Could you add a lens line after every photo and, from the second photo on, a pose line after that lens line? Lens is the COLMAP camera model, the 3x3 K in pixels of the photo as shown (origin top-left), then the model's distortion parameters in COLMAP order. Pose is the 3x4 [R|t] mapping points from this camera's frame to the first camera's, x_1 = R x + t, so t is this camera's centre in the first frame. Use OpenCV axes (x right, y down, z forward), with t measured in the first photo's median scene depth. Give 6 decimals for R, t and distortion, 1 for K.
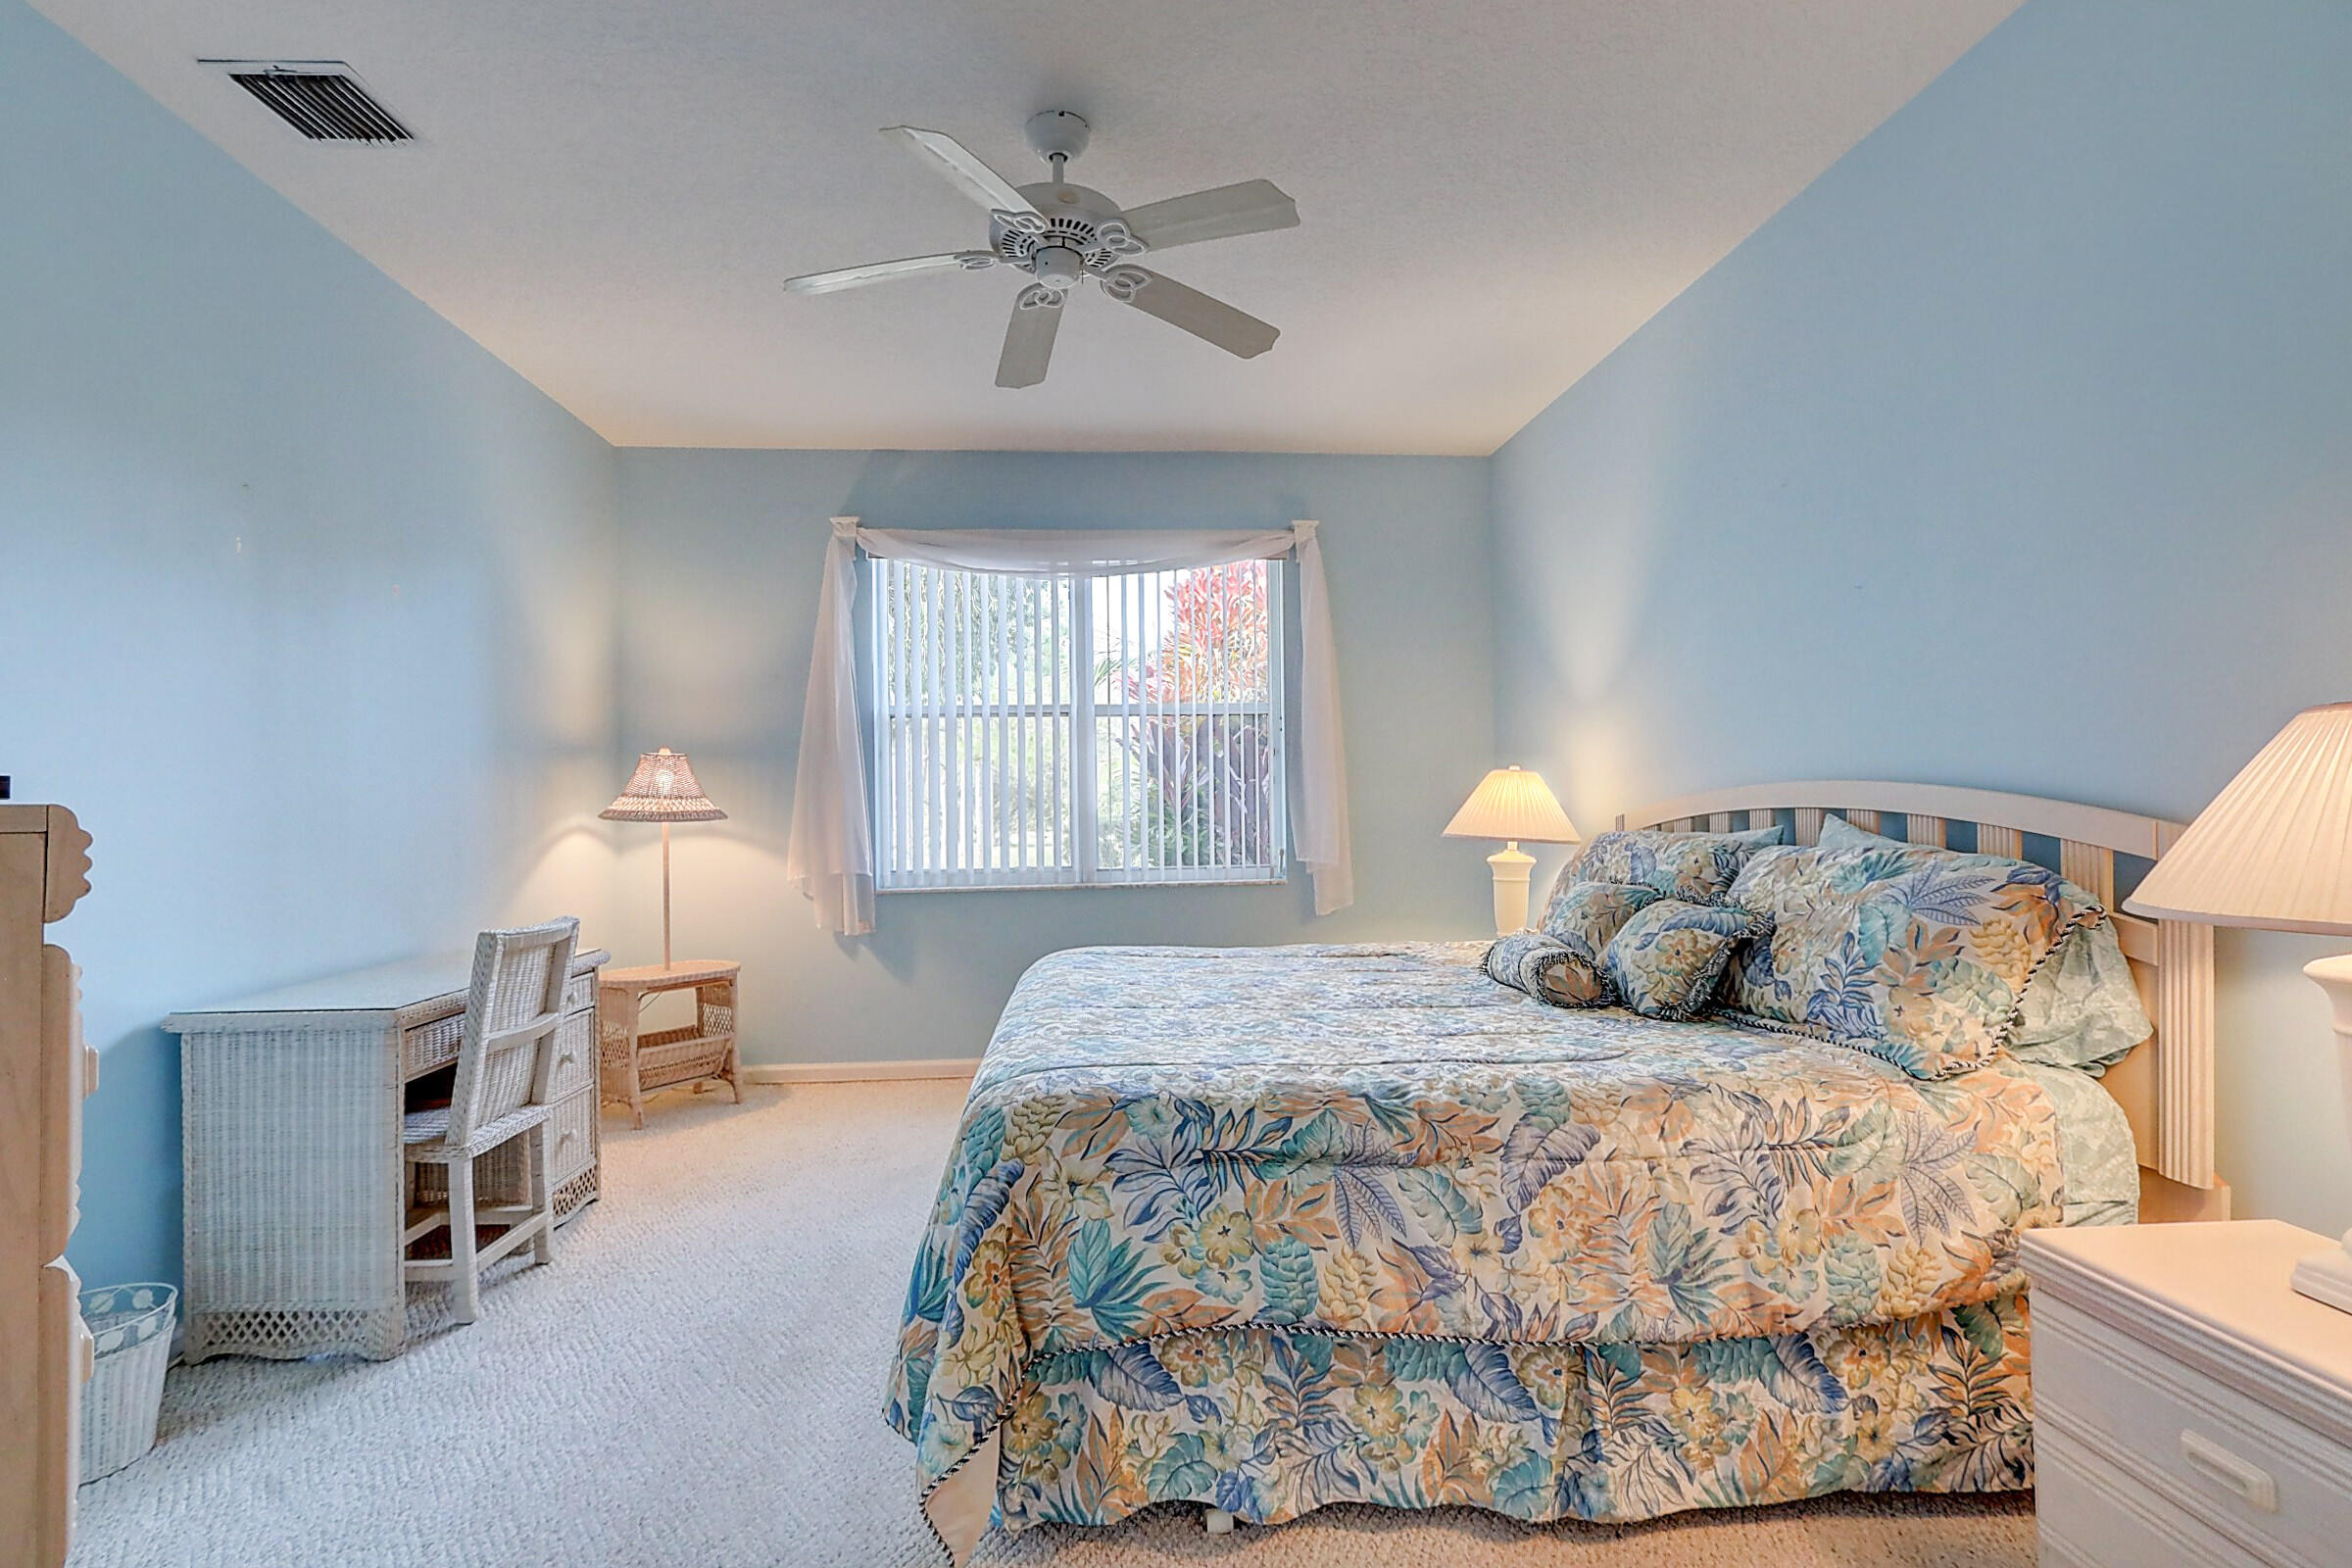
lens RADIAL K [[1101.8, 0, 1176.2], [0, 1101.8, 794.6], [0, 0, 1]] dist [-0.022151, 0.000168]
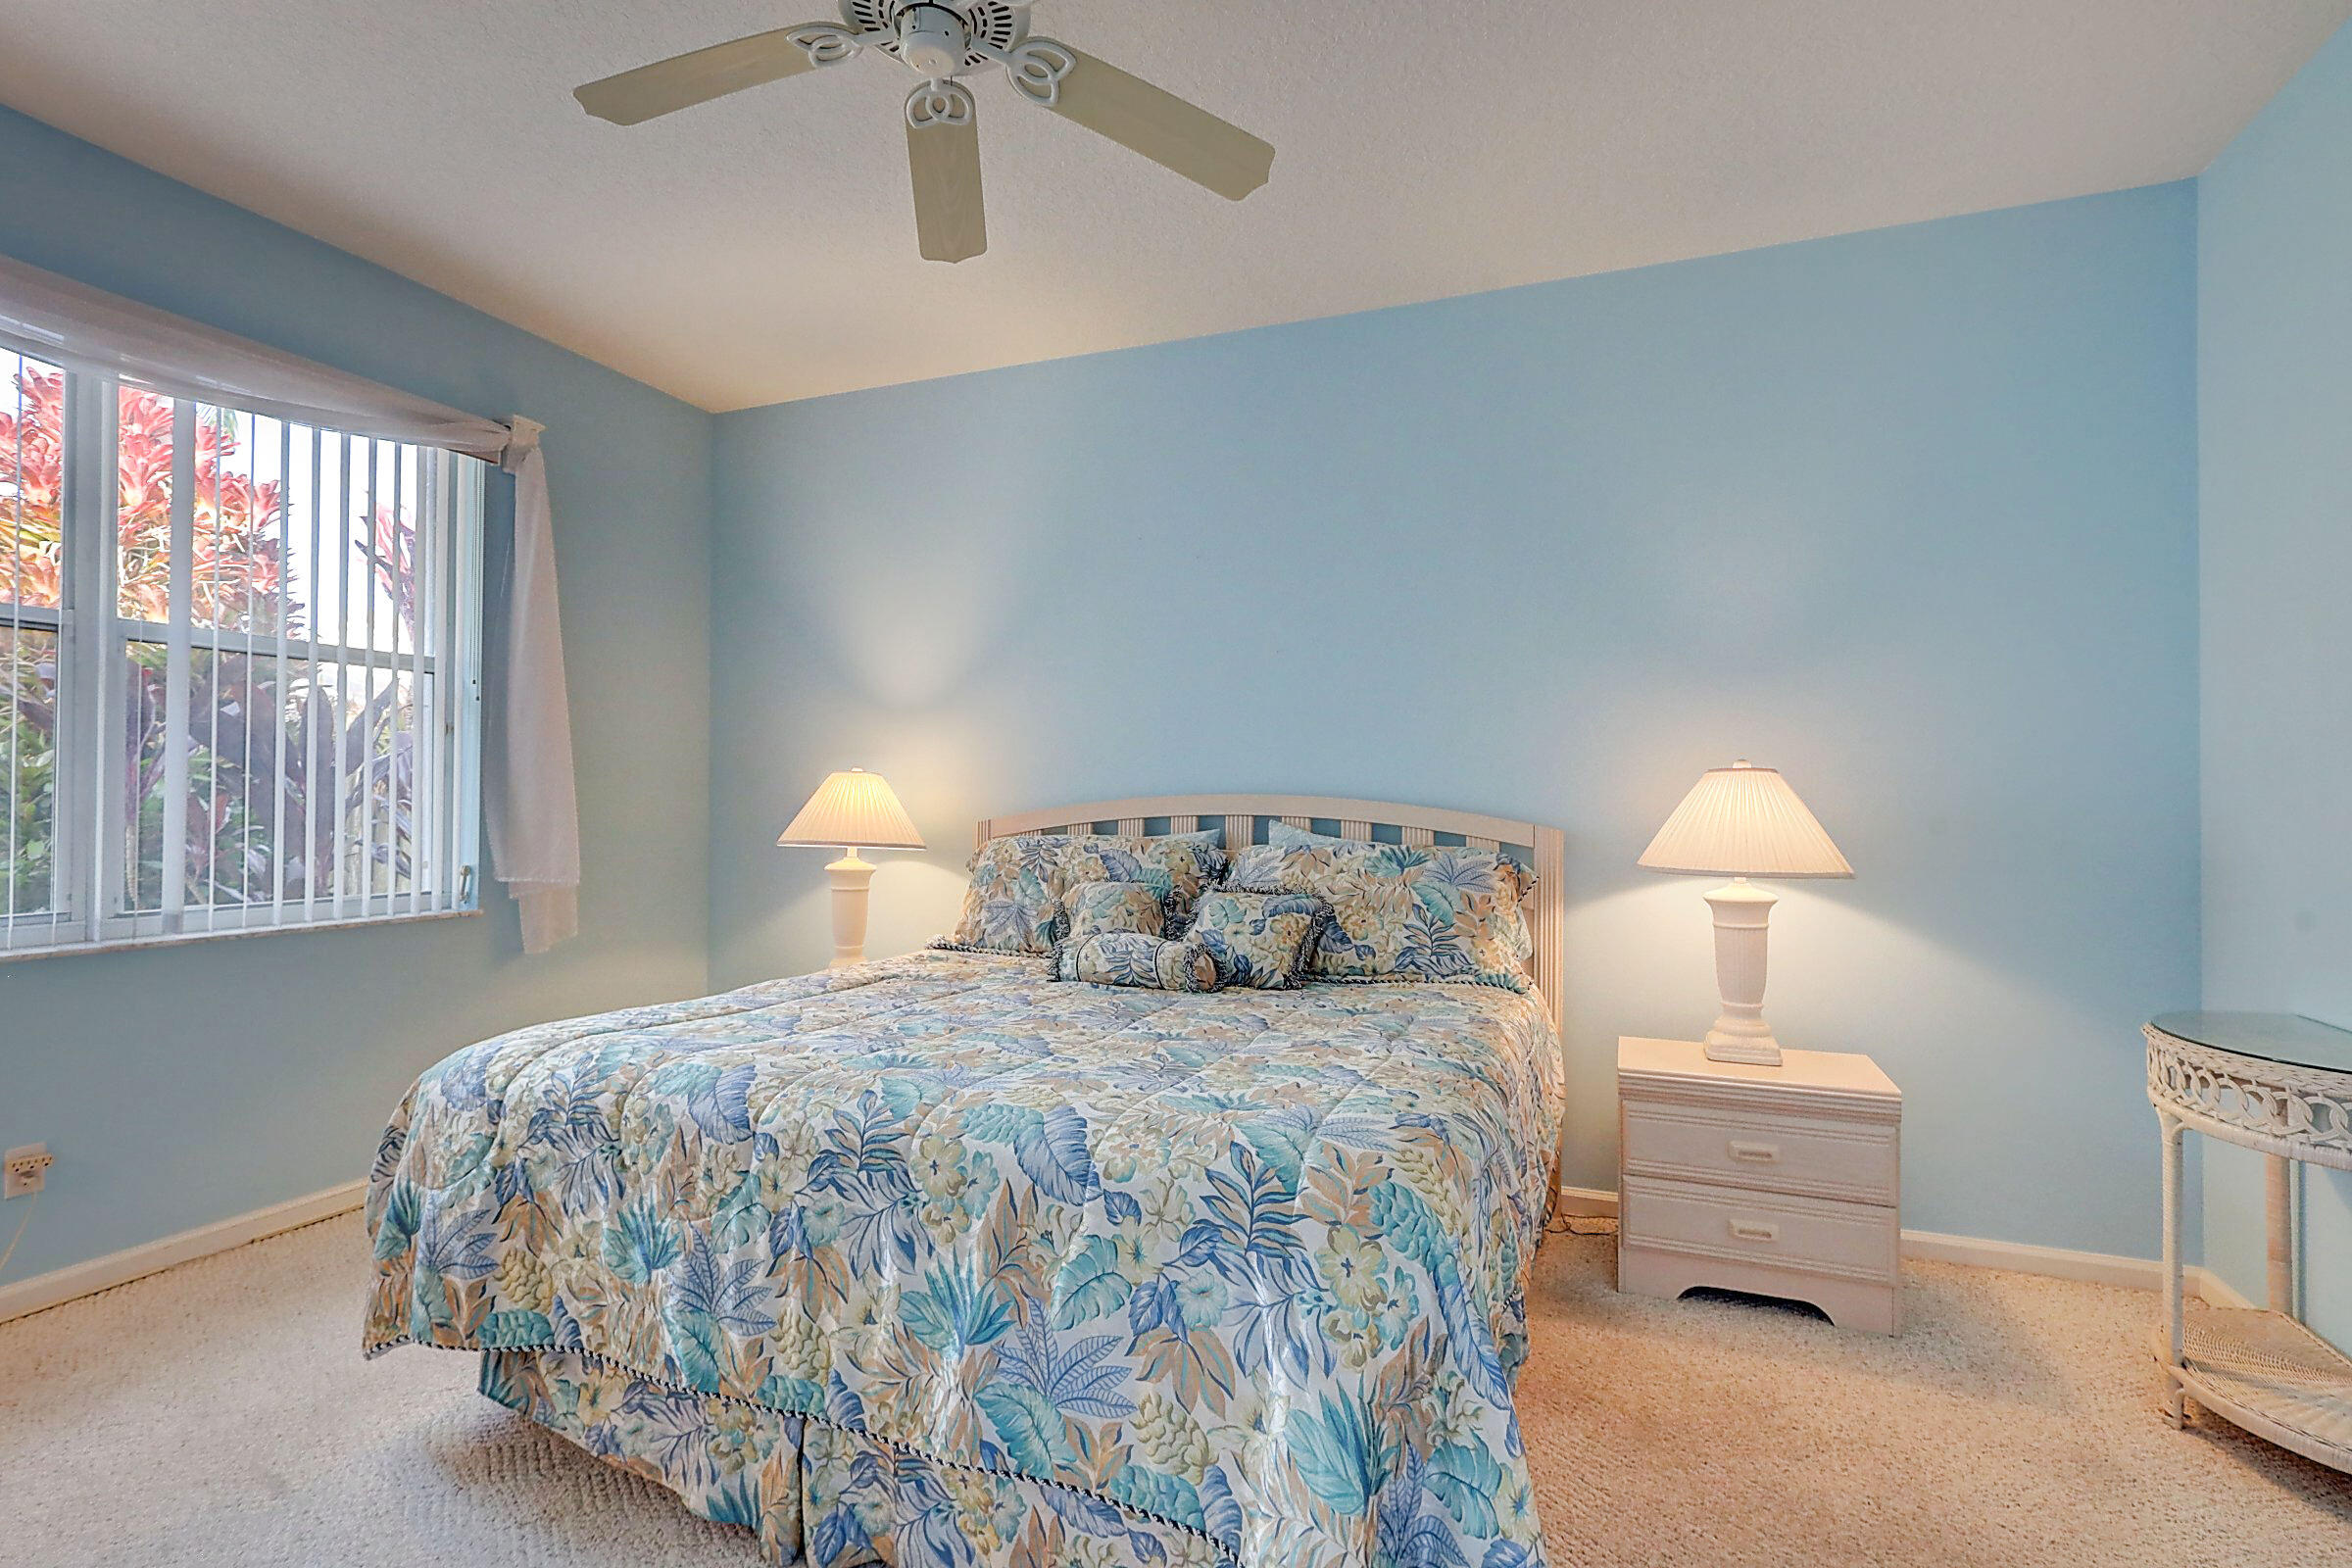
lens RADIAL K [[1101.8, 0, 1176.2], [0, 1101.8, 794.6], [0, 0, 1]] dist [-0.022151, 0.000168]
pose [[0.435543, 0.014472, 0.900052, -0.698443], [-0.017058, 0.999824, -0.007822, 0.001653], [-0.900006, -0.011946, 0.435713, 0.579939]]
